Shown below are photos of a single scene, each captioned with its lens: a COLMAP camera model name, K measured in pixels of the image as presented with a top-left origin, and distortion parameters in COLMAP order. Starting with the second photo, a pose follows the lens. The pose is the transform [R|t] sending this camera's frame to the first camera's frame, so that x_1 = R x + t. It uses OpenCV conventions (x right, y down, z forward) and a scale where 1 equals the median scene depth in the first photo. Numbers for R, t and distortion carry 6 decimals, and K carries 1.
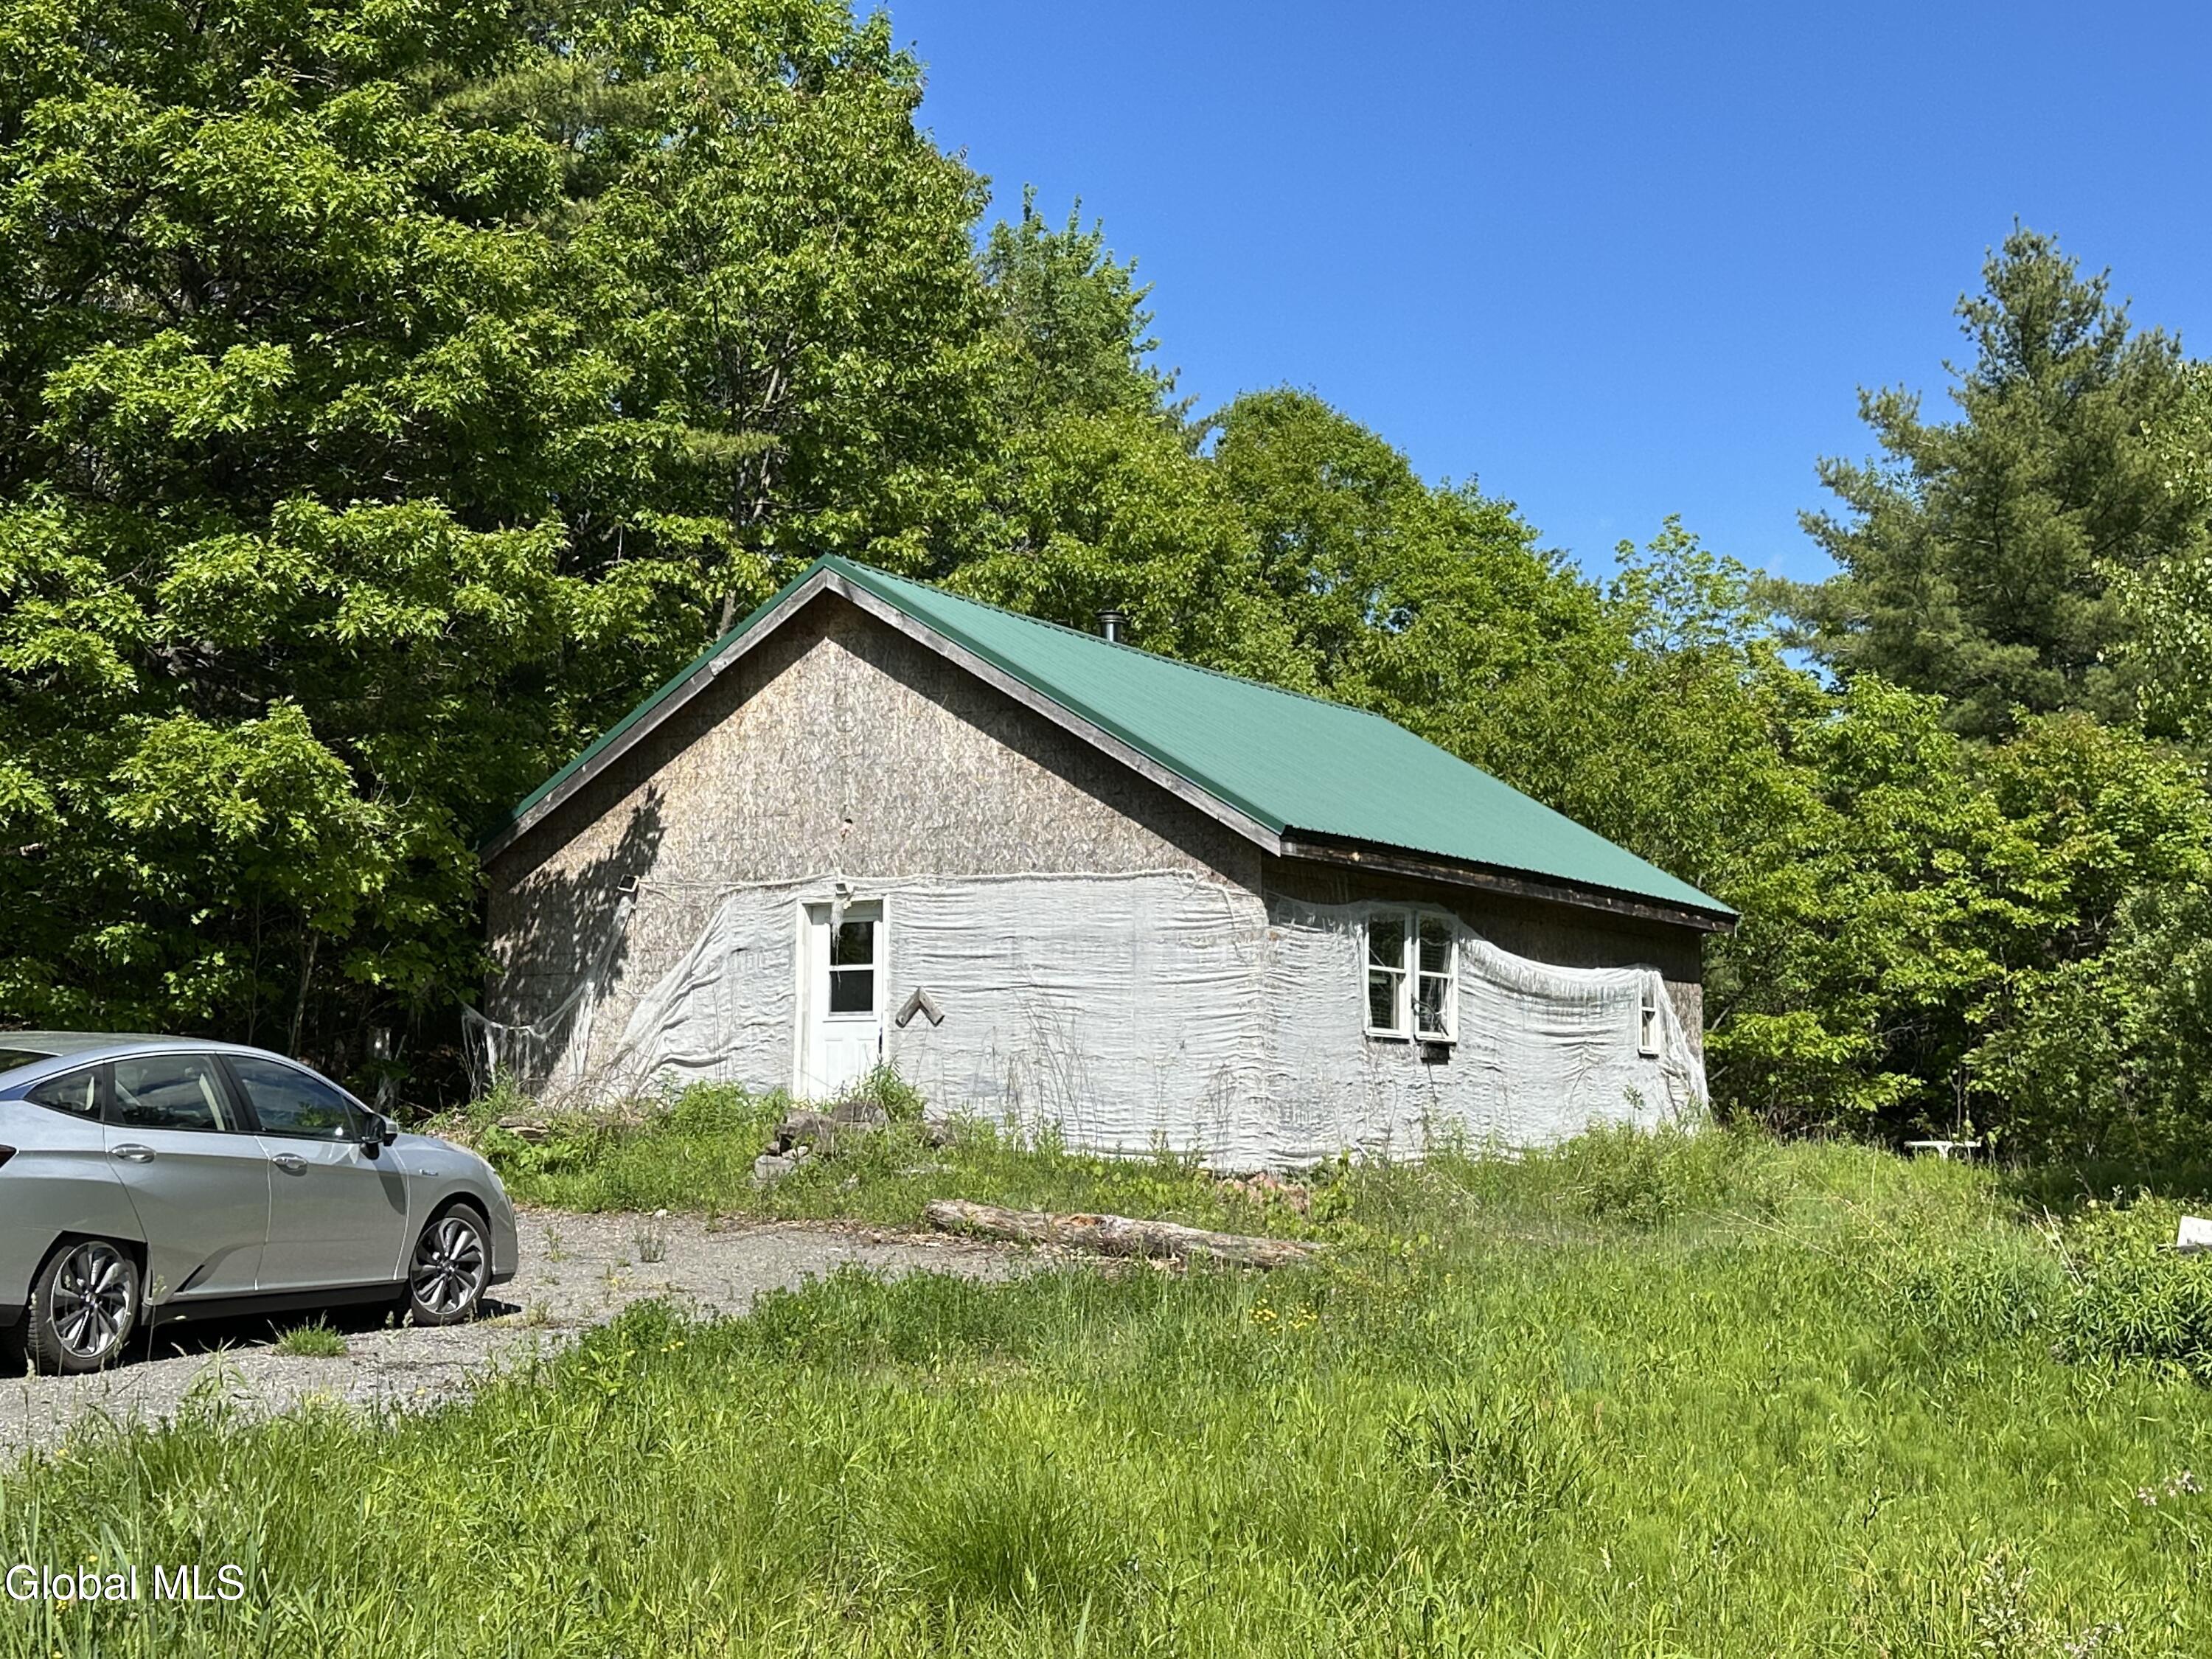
lens RADIAL K [[2963.9, 0, 1105.8], [0, 2963.9, 826.7], [0, 0, 1]] dist [-0.020343, 0.000000]
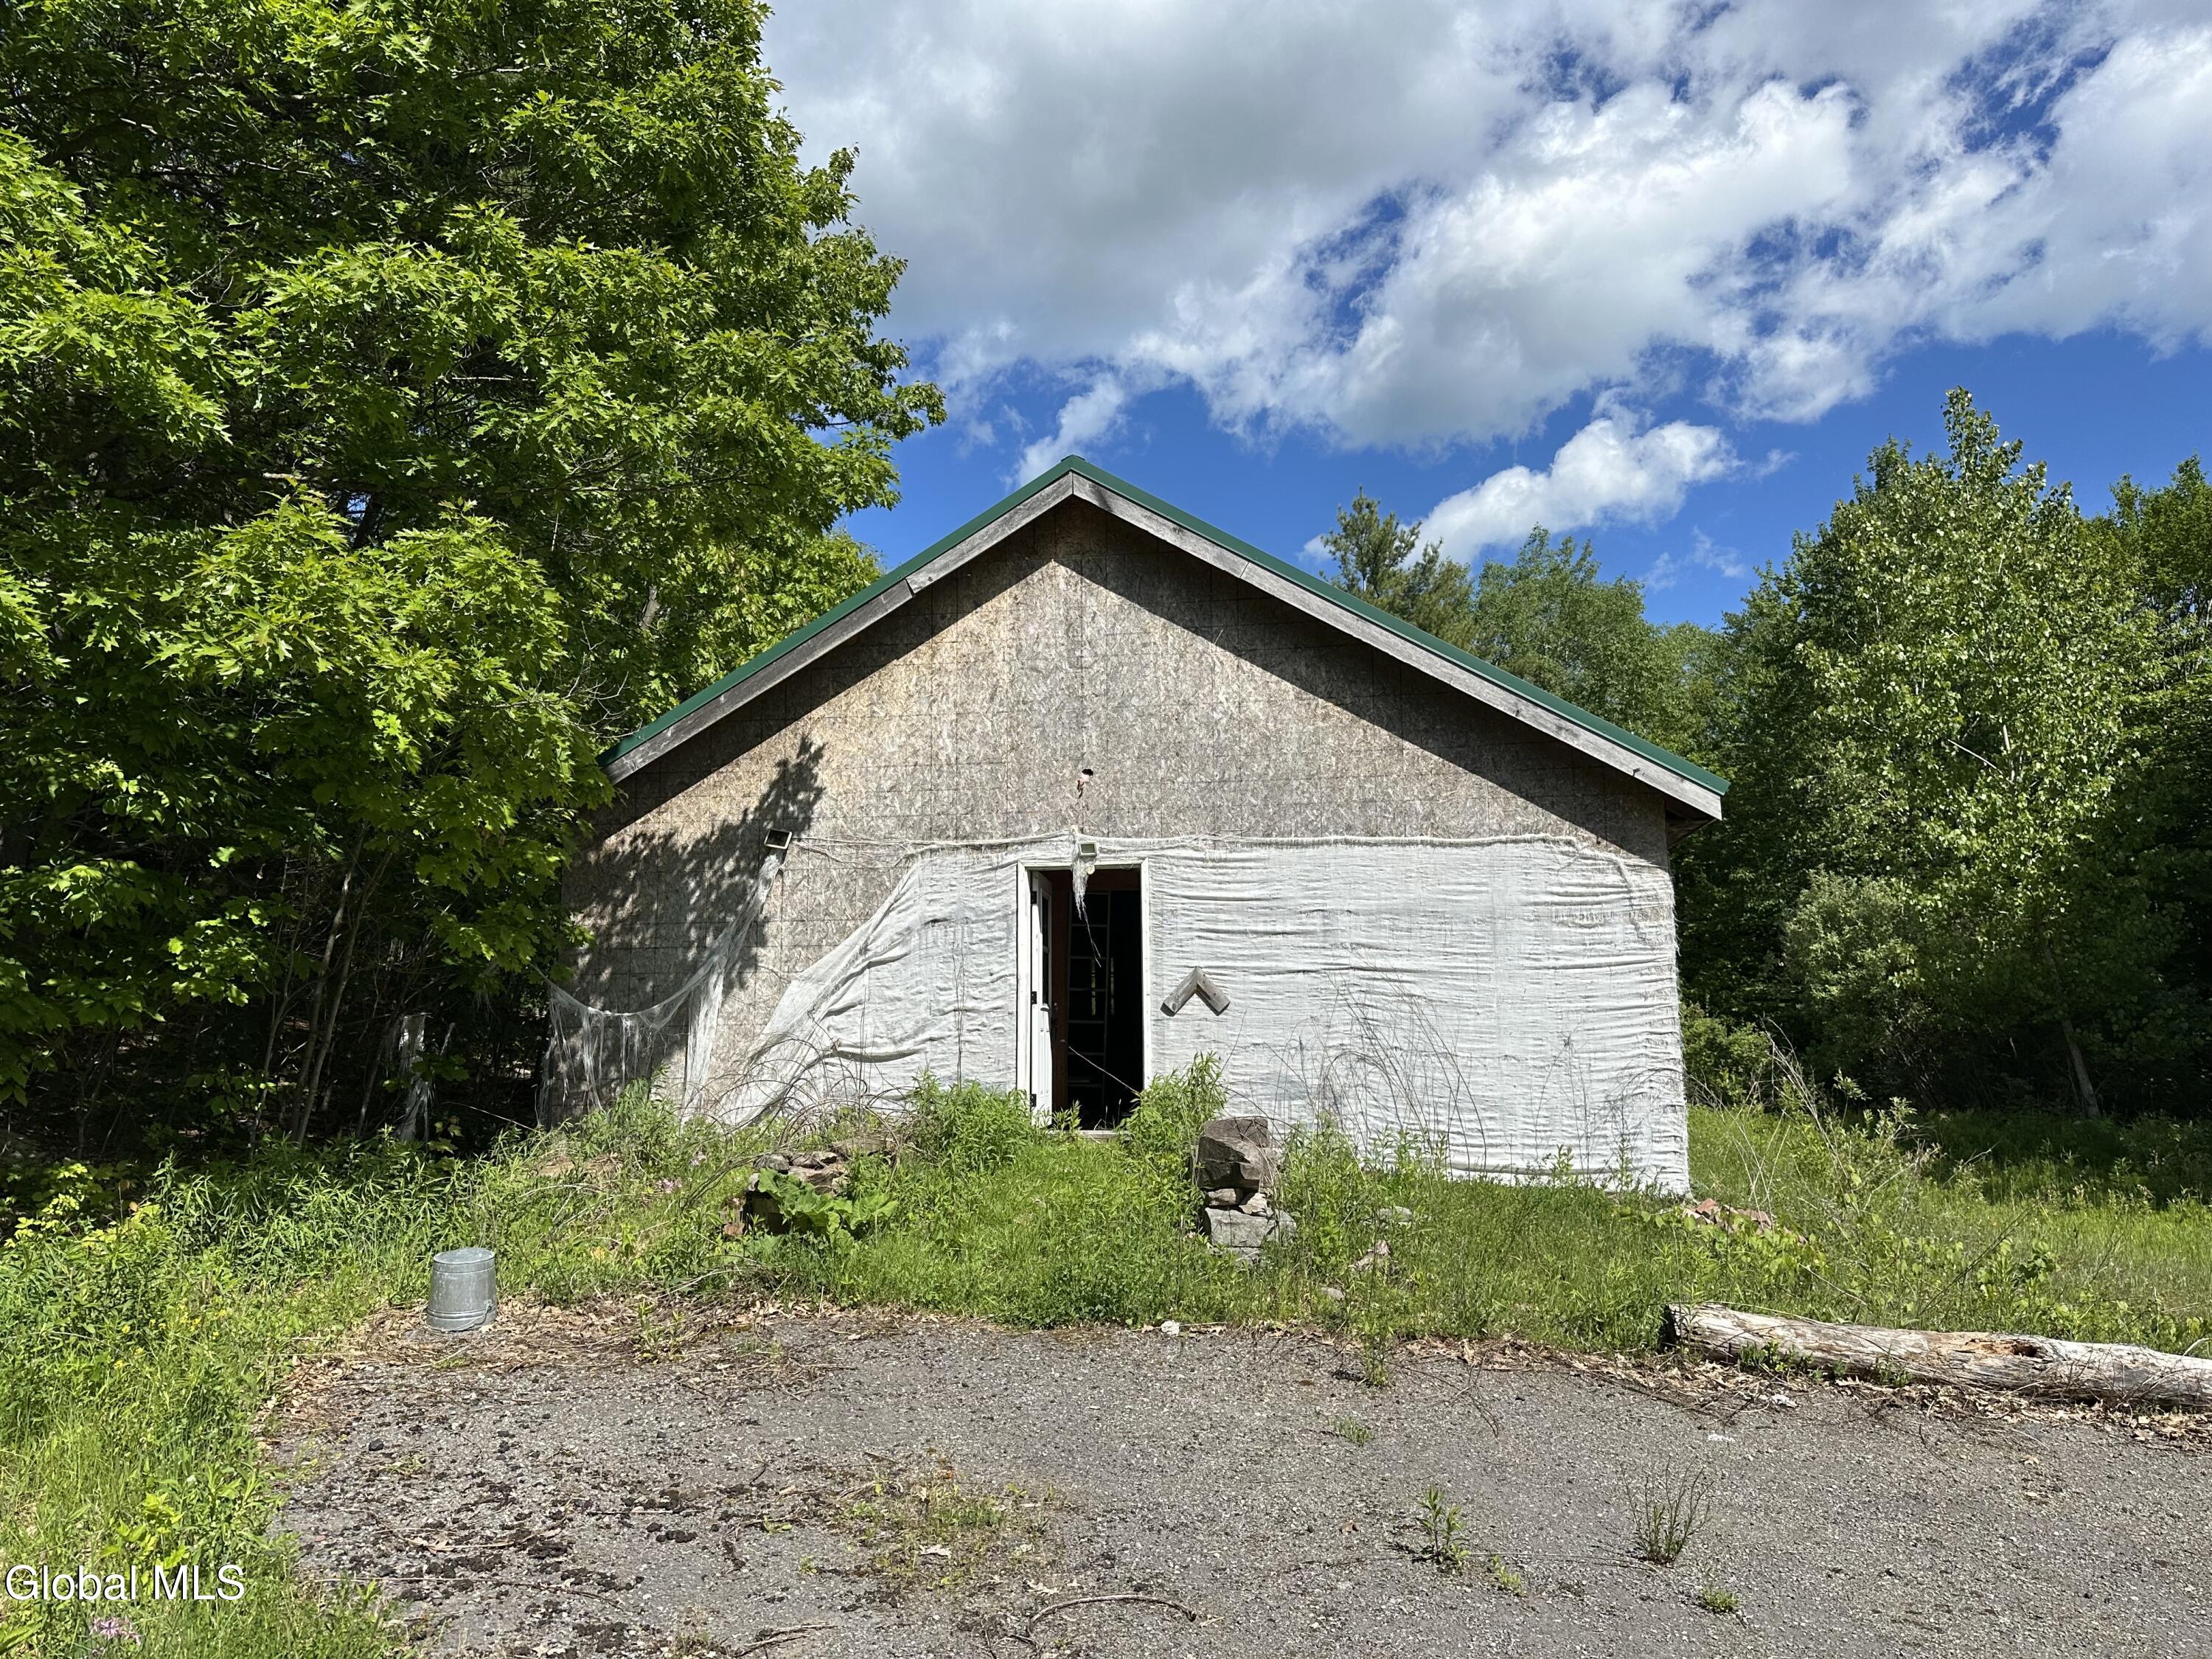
lens RADIAL K [[1552.5, 0, 1106.7], [0, 1552.5, 834.4], [0, 0, 1]] dist [0.014060, -0.009027]
pose [[0.935275, 0.039427, 0.351718, -0.238639], [-0.029813, 0.999020, -0.032713, 0.030547], [-0.352664, 0.020110, 0.935534, 0.582301]]
